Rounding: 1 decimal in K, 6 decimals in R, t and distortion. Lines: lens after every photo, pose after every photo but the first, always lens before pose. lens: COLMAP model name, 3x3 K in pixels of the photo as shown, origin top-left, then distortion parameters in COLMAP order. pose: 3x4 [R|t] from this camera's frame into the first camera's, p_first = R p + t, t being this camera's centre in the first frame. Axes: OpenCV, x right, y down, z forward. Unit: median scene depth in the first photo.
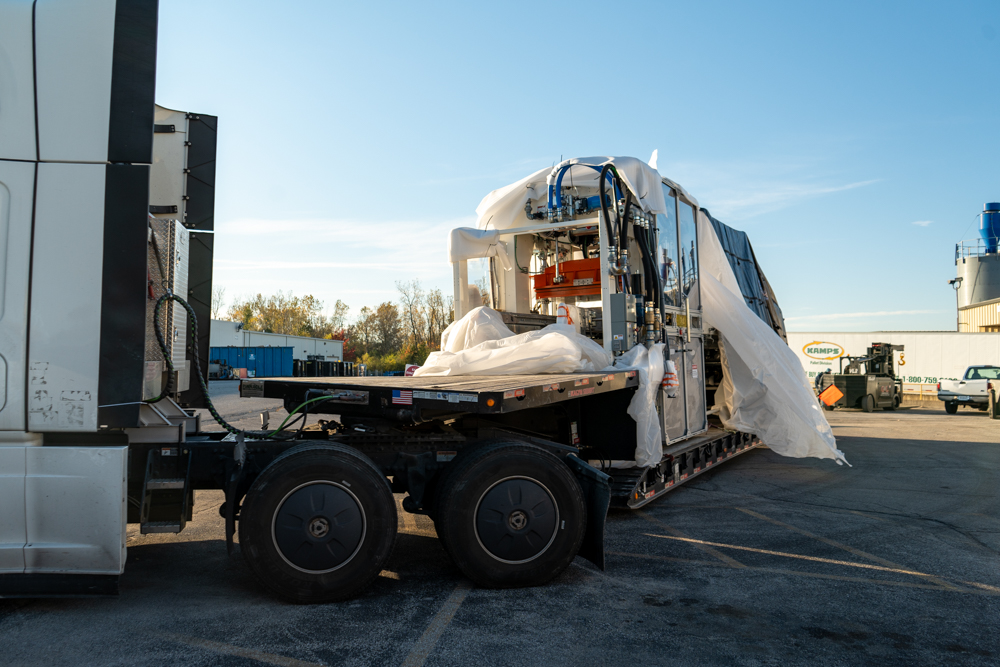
lens RADIAL K [[789.9, 0, 501.9], [0, 789.9, 333.0], [0, 0, 1]] dist [-0.018127, 0.011082]
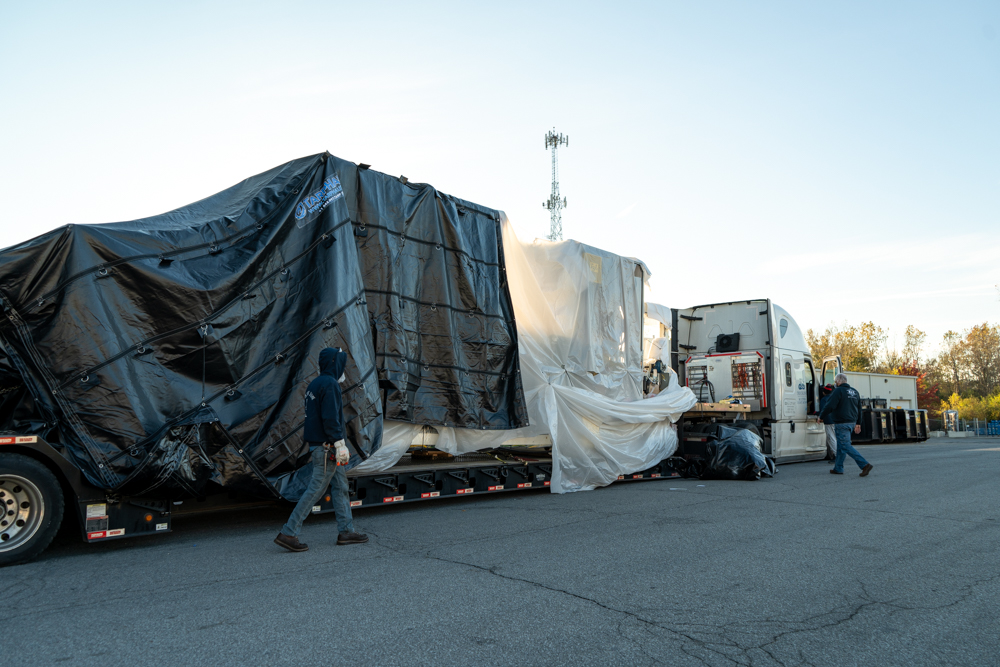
lens RADIAL K [[789.9, 0, 505.3], [0, 789.9, 331.4], [0, 0, 1]] dist [-0.018127, 0.011082]
pose [[0.771215, -0.074516, -0.632198, -0.026704], [0.036103, 0.996647, -0.073430, 0.005285], [0.635550, 0.033806, 0.771319, 0.157033]]
